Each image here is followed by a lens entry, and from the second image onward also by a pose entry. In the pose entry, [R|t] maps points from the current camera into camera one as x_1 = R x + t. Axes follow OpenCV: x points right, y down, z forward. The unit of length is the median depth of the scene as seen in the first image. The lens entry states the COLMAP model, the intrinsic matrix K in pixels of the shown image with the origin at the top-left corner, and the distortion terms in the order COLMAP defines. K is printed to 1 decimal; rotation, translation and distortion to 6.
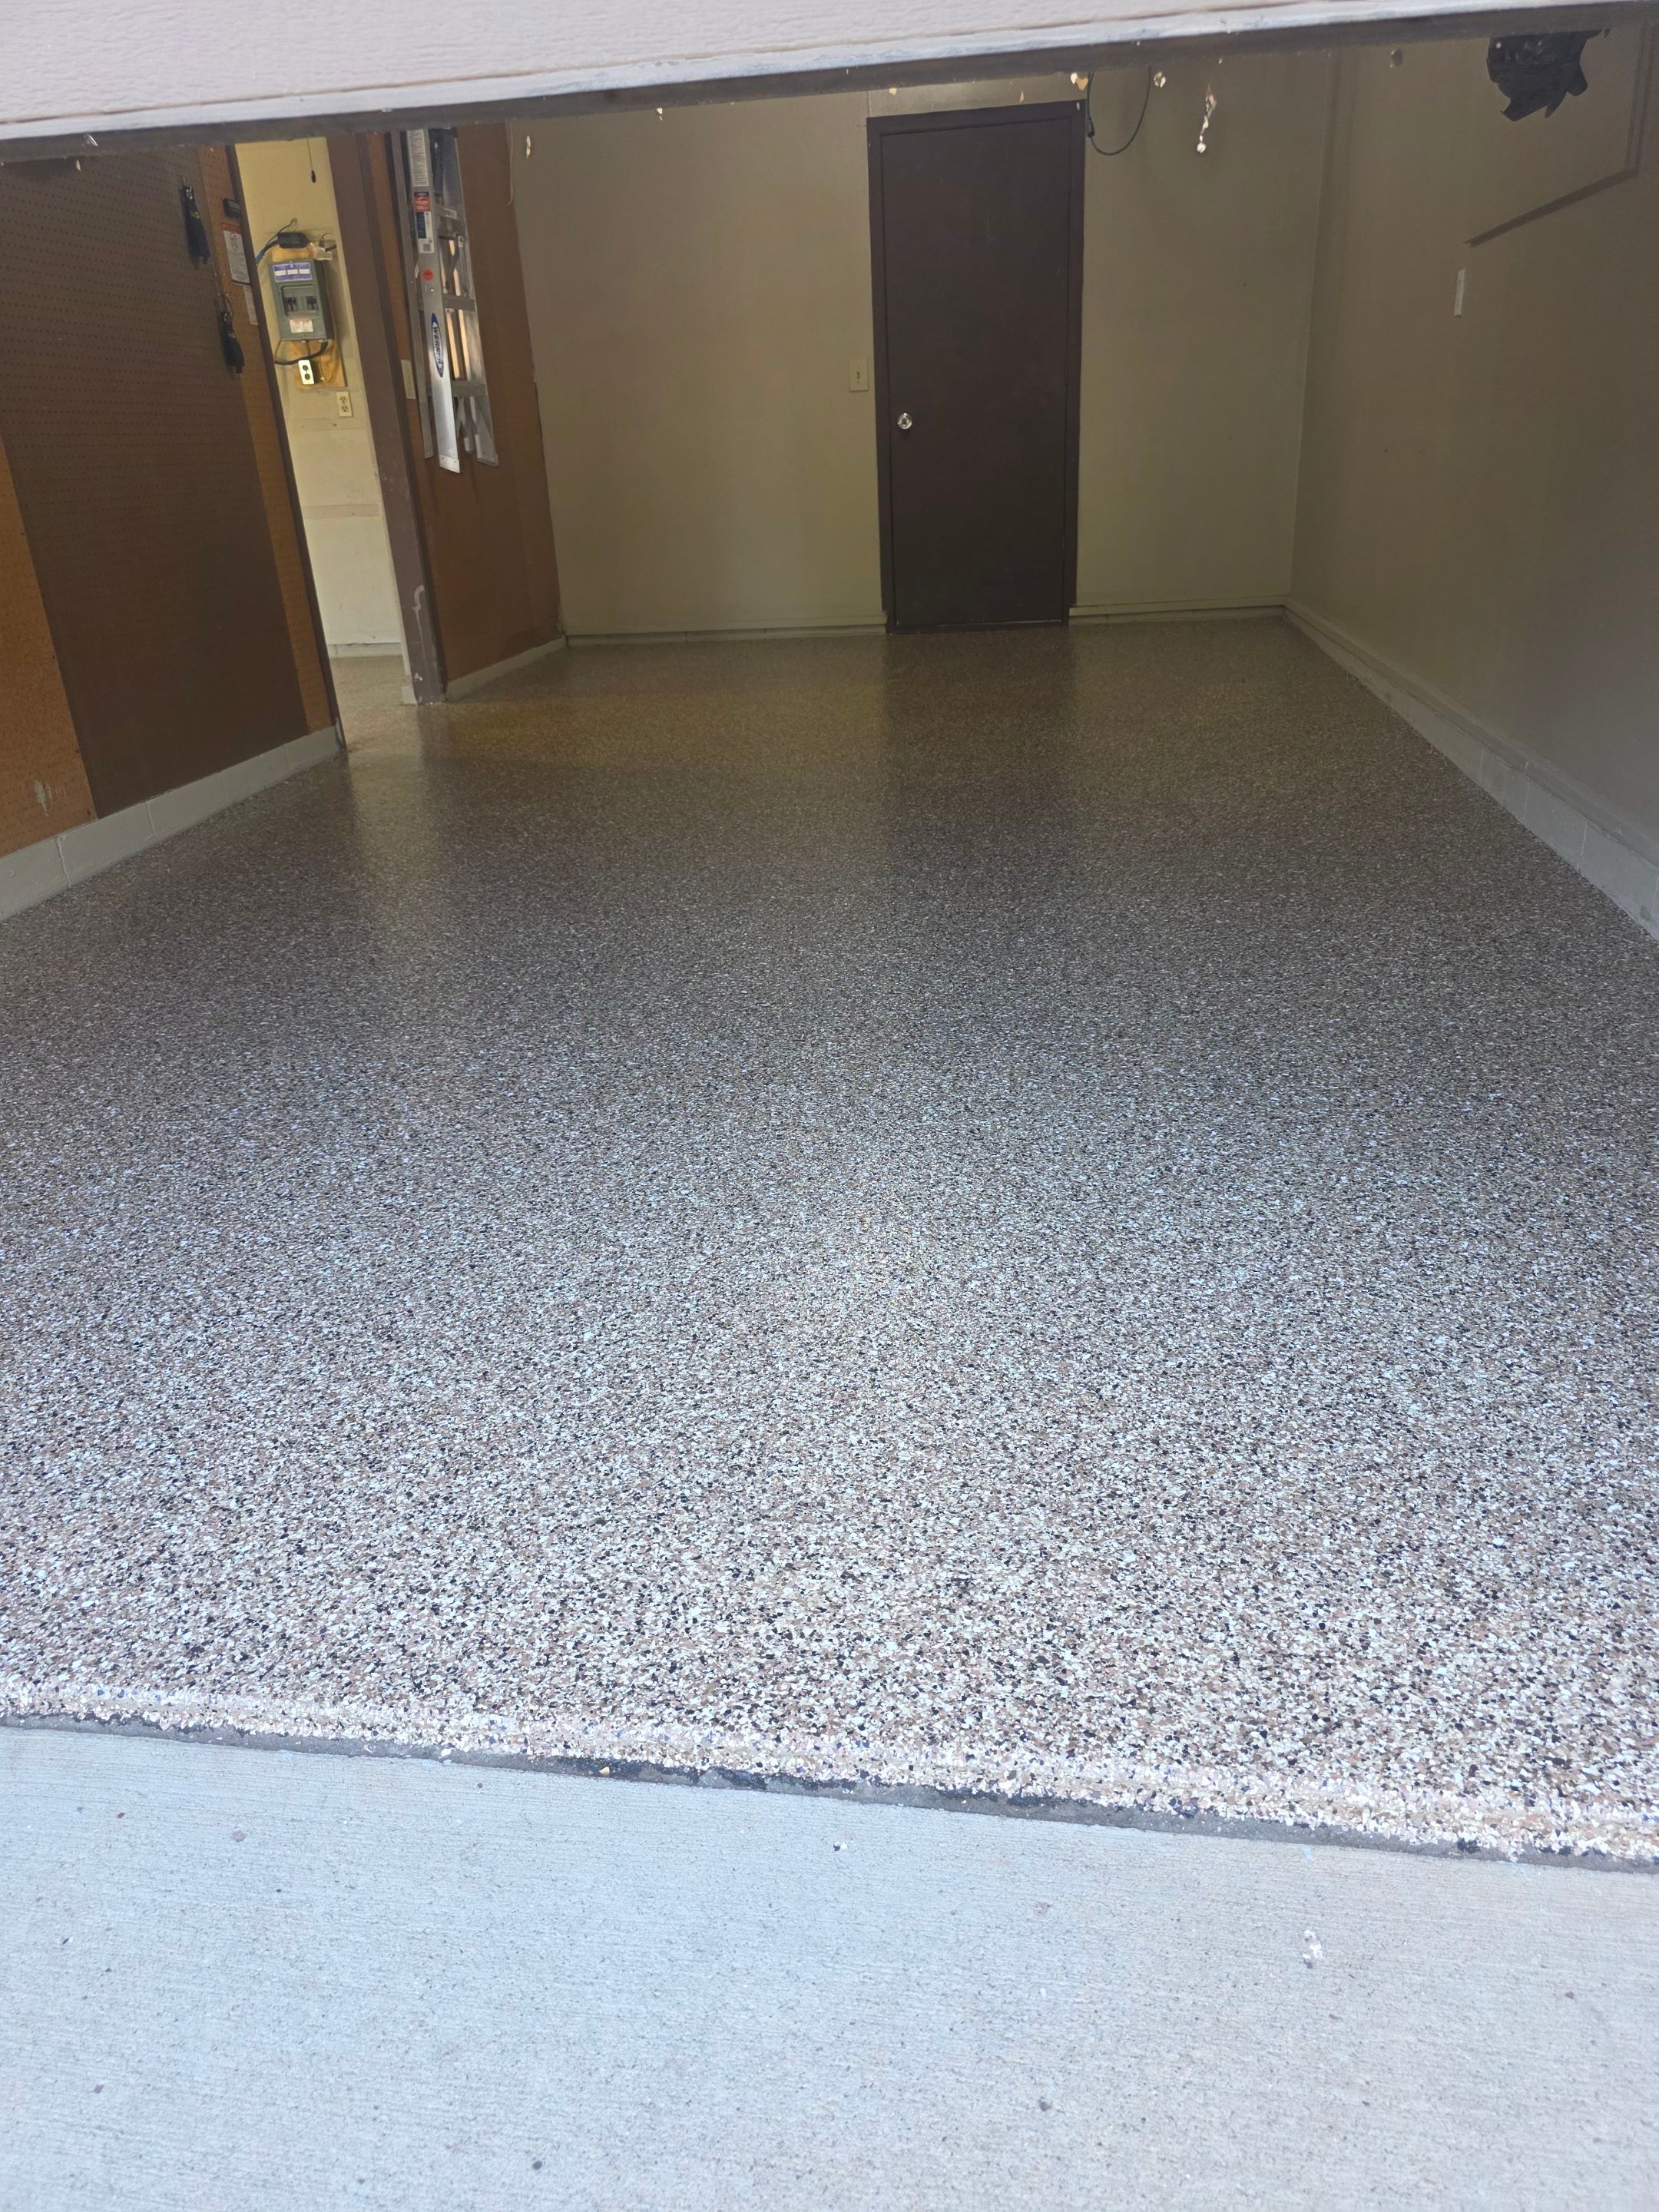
lens RADIAL K [[1510.1, 0, 809.0], [0, 1510.1, 1098.6], [0, 0, 1]] dist [0.068496, -0.061554]
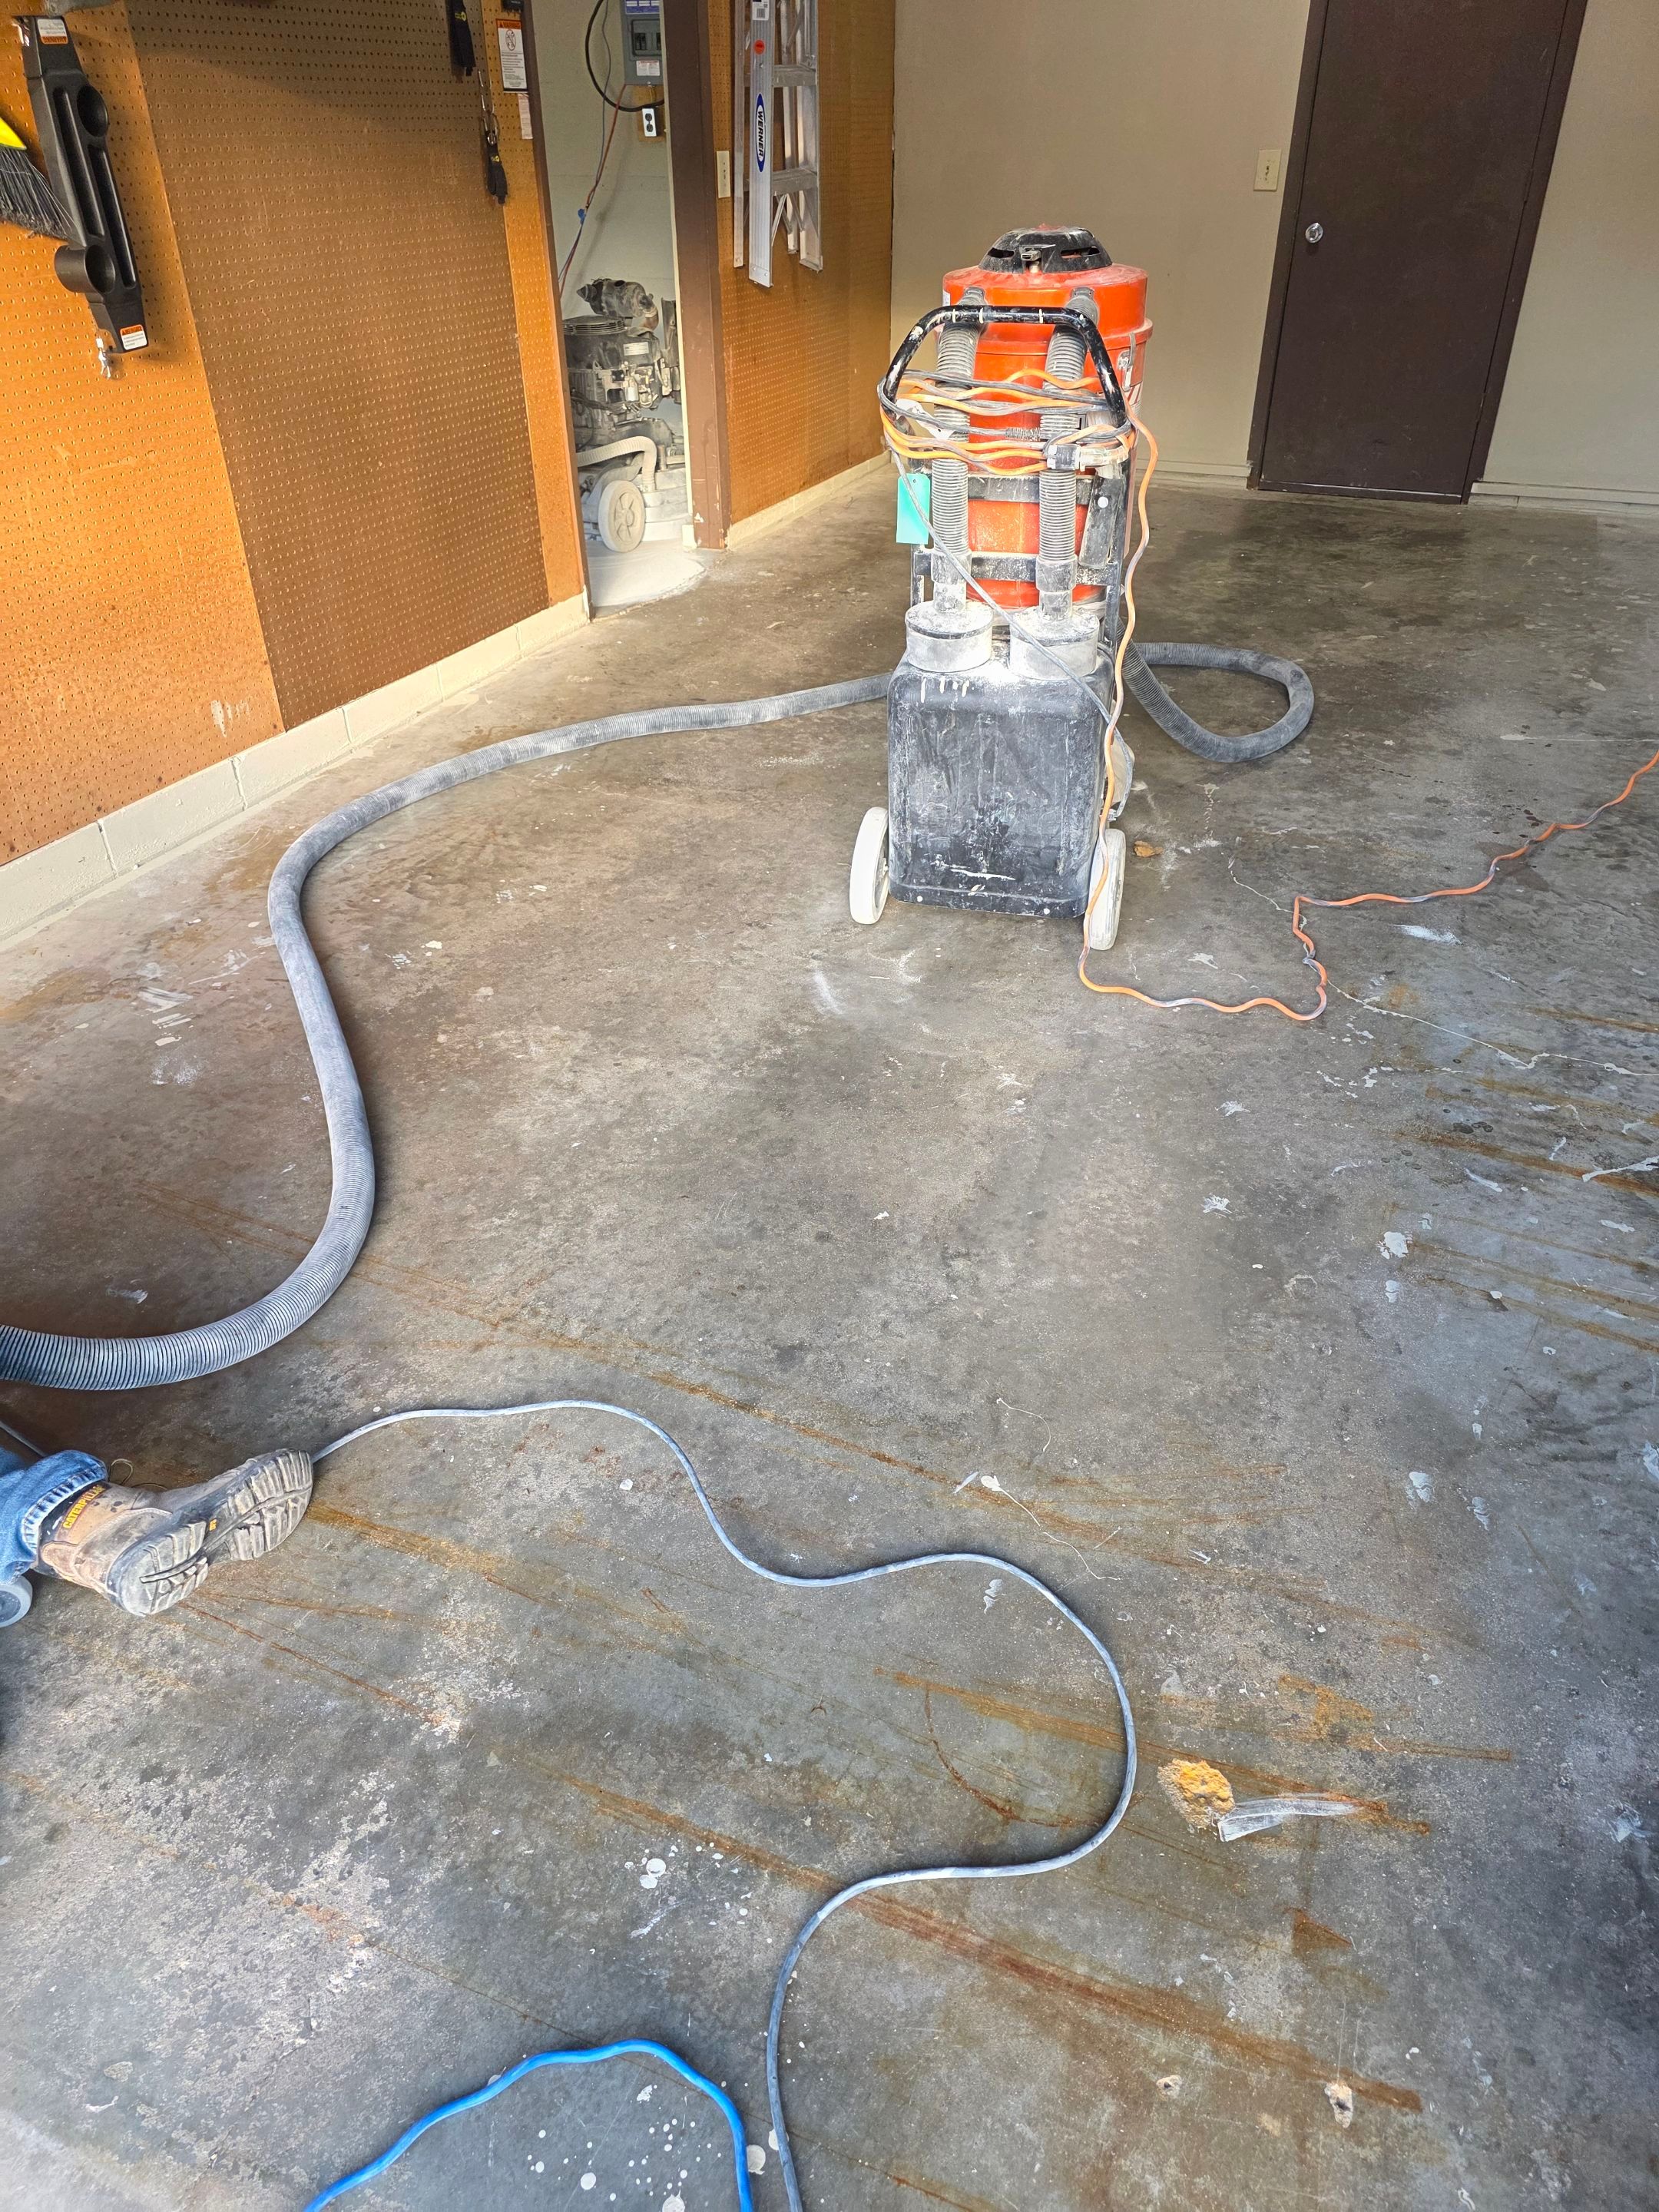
lens RADIAL K [[1510.1, 0, 845.3], [0, 1510.1, 1100.1], [0, 0, 1]] dist [0.068496, -0.061554]
pose [[0.968103, 0.176252, -0.178081, 0.058277], [-0.142218, 0.971704, 0.188586, -0.127053], [0.206281, -0.157244, 0.965776, 0.074610]]
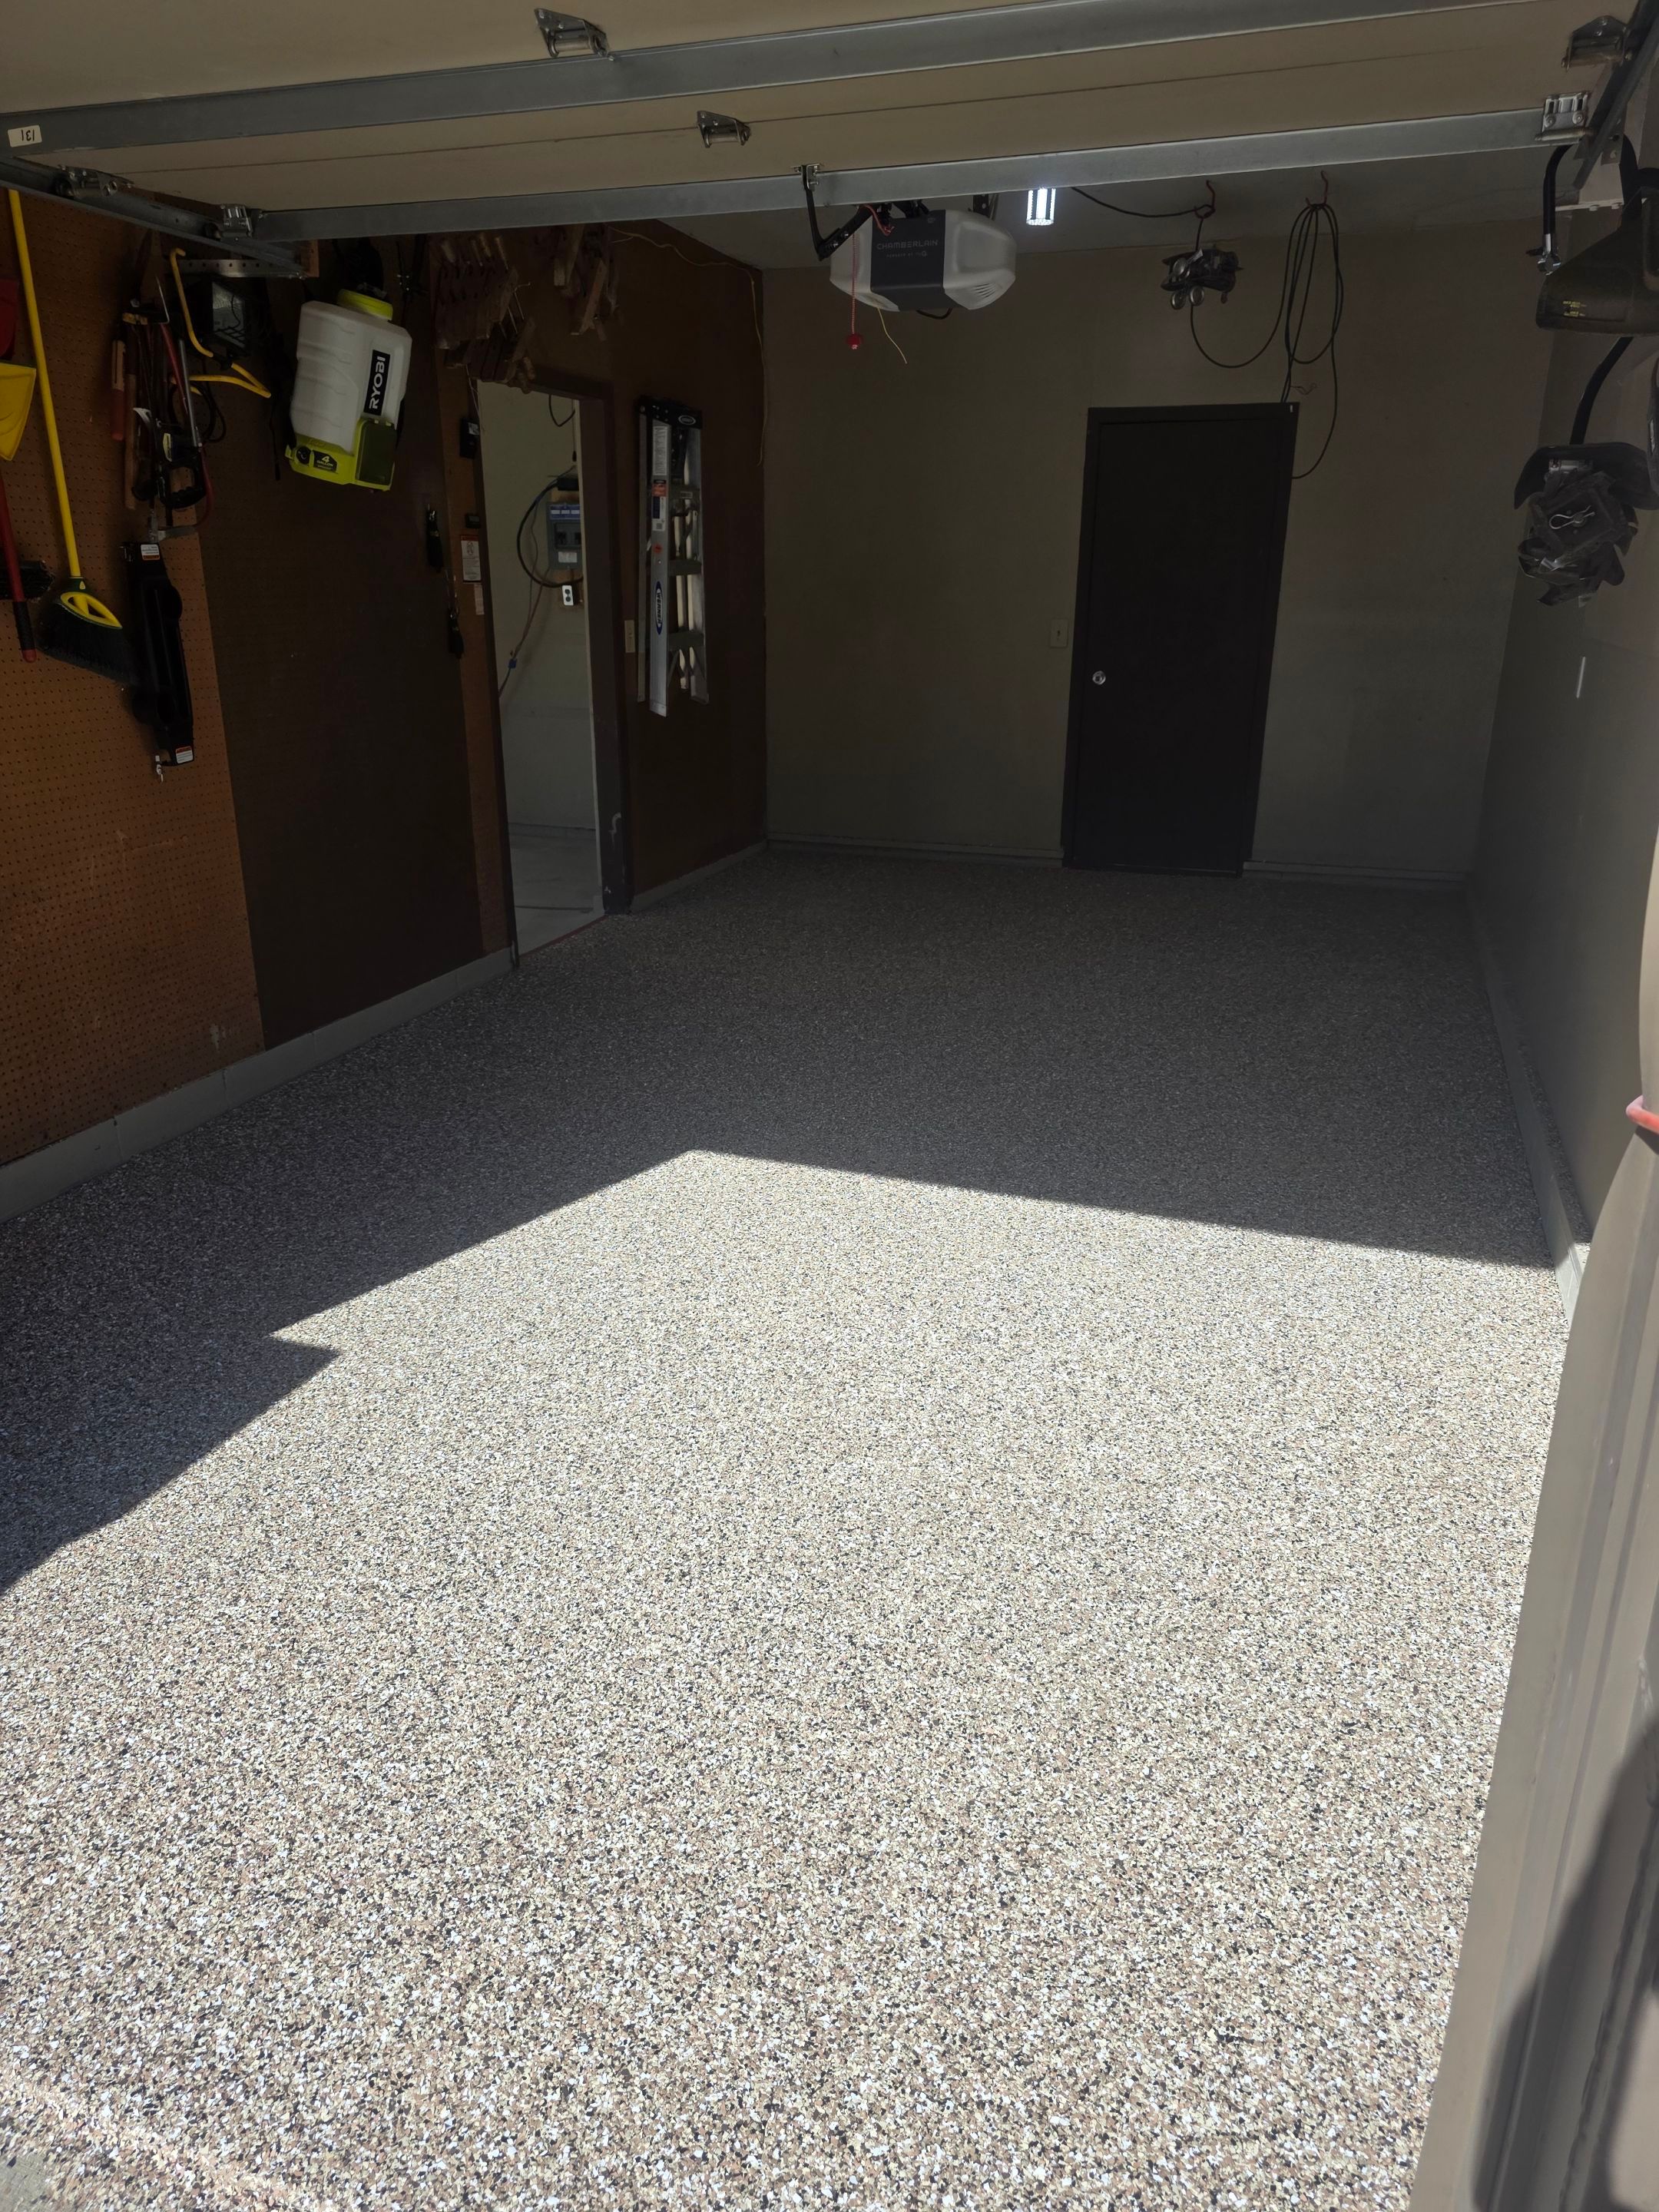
lens RADIAL K [[1510.1, 0, 816.8], [0, 1510.1, 1085.6], [0, 0, 1]] dist [0.068496, -0.061554]
pose [[0.979753, 0.115328, -0.163660, 0.092334], [-0.126592, 0.990132, -0.060117, -0.093844], [0.155111, 0.079618, 0.984683, -0.048123]]
